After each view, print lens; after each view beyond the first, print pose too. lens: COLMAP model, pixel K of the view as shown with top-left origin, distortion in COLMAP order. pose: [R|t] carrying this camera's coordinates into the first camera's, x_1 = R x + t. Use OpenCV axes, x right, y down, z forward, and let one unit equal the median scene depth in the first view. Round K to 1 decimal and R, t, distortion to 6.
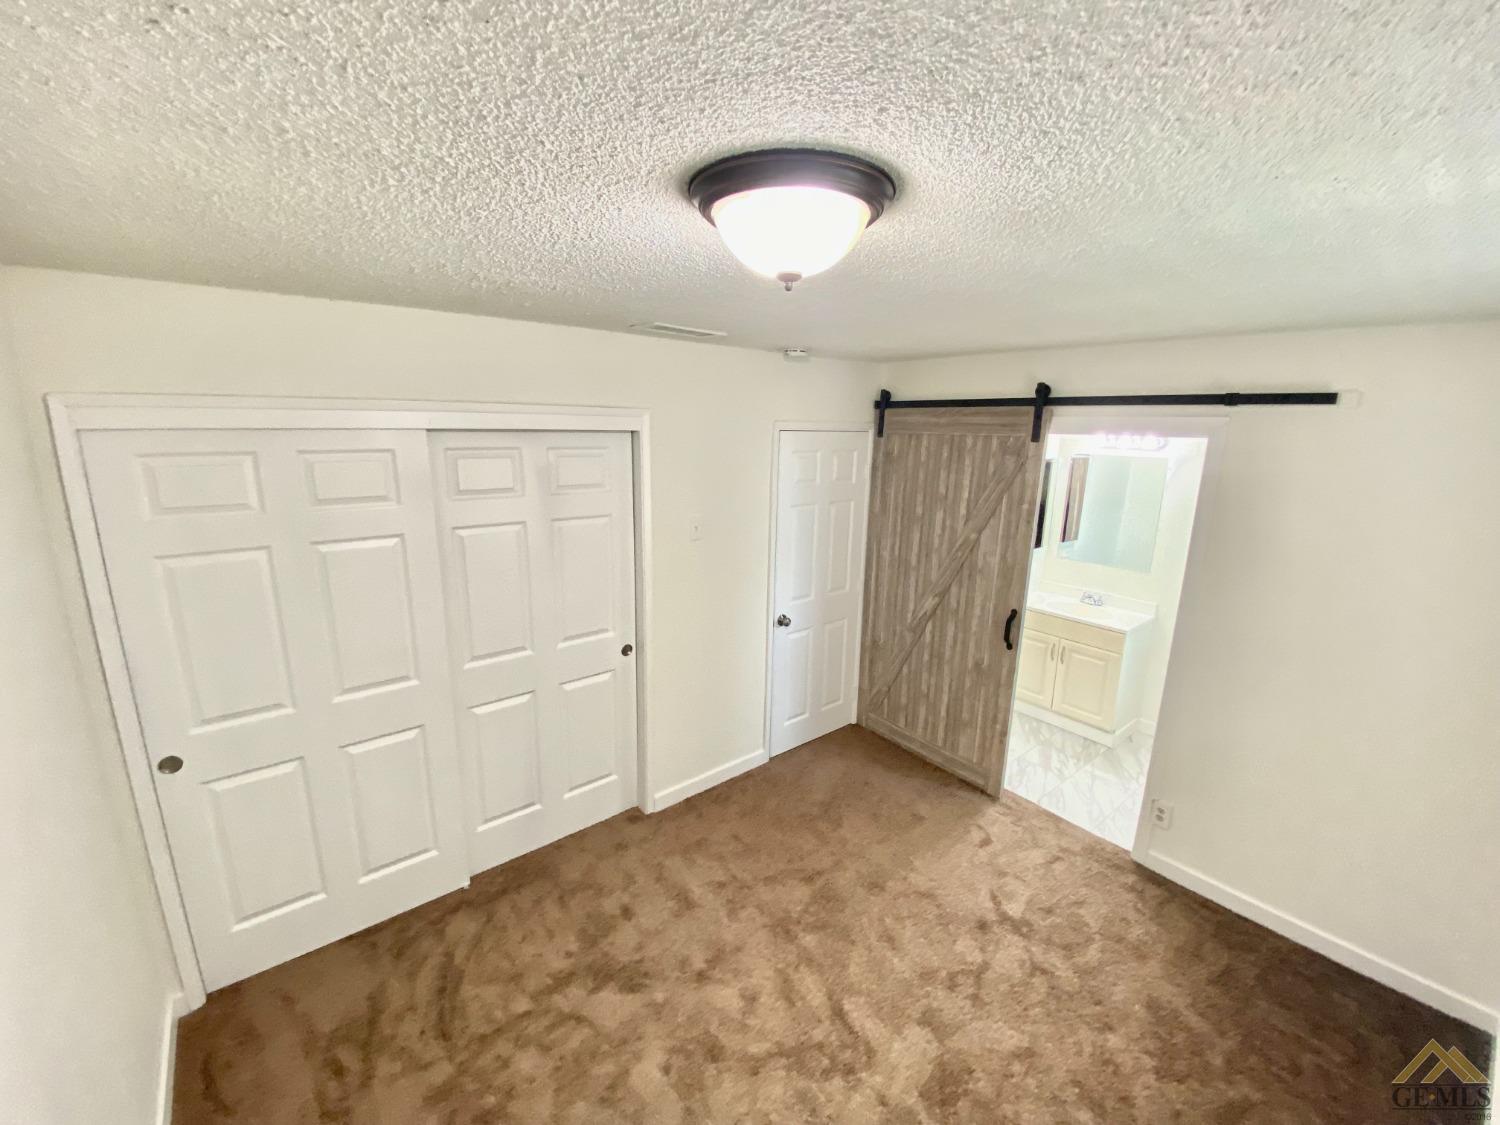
lens RADIAL K [[616.0, 0, 717.4], [0, 616.0, 555.7], [0, 0, 1]] dist [-0.001637, -0.000858]
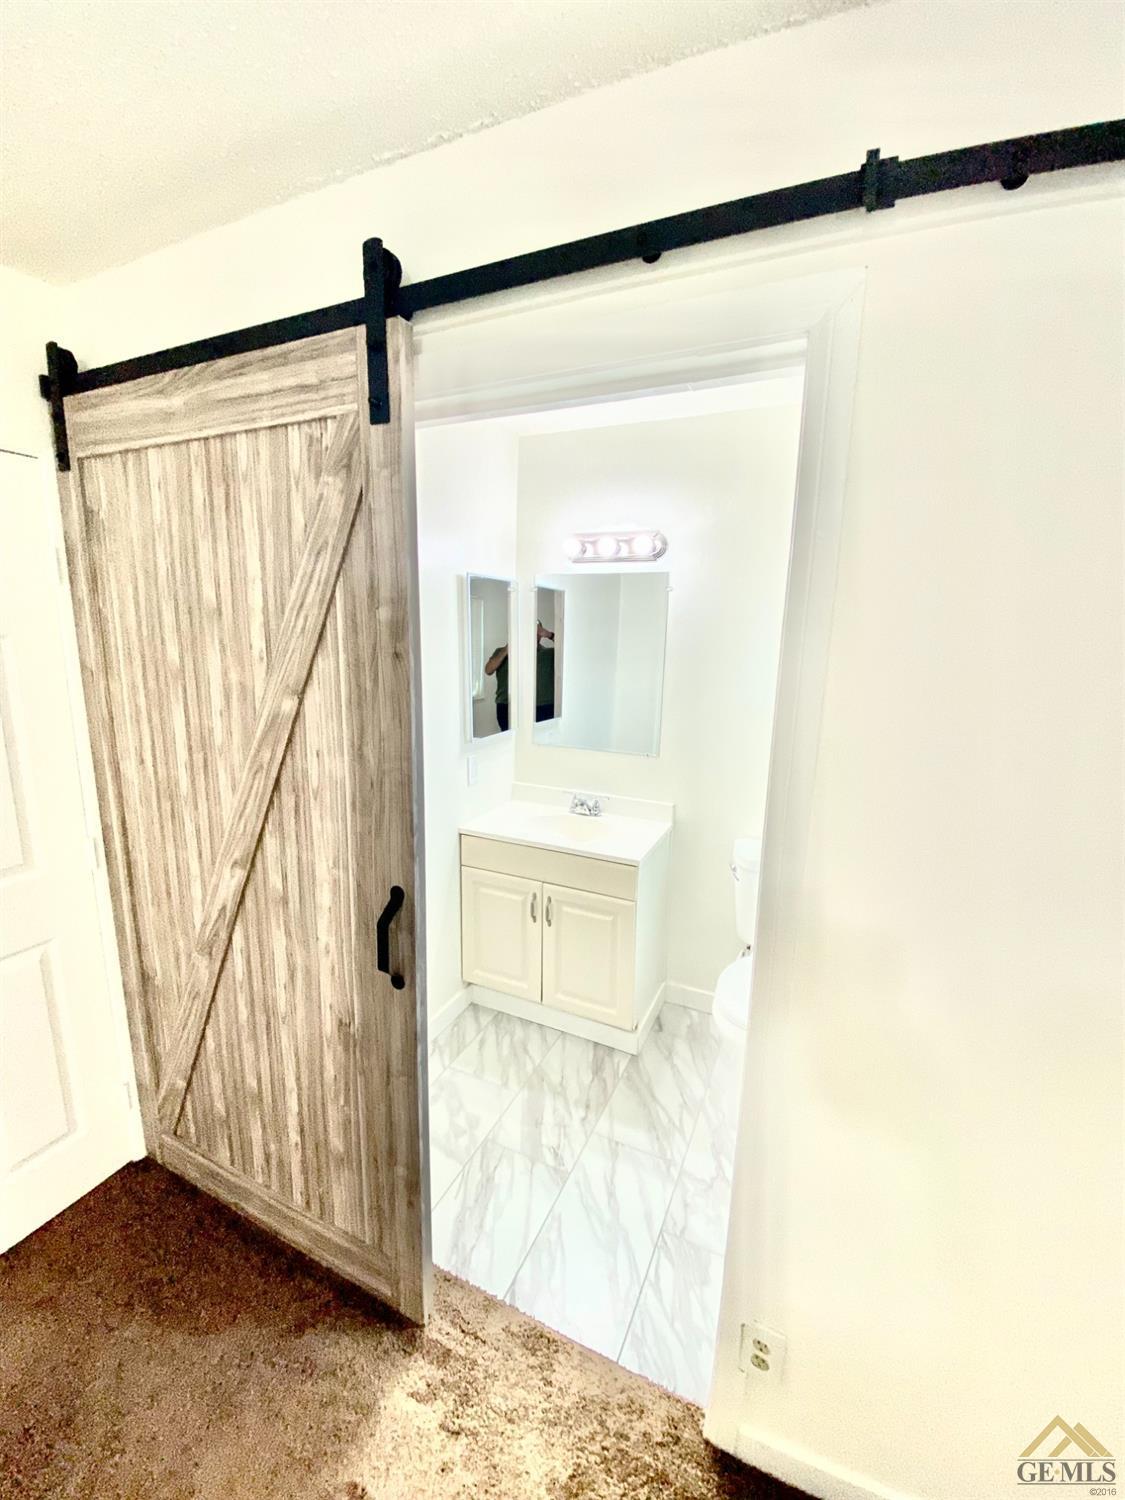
lens RADIAL K [[616.0, 0, 560.0], [0, 616.0, 745.5], [0, 0, 1]] dist [-0.001637, -0.000858]
pose [[0.885713, -0.085762, 0.456243, 0.361011], [0.091168, 0.995783, 0.010196, 0.003342], [-0.455194, 0.032564, 0.889797, 0.539999]]
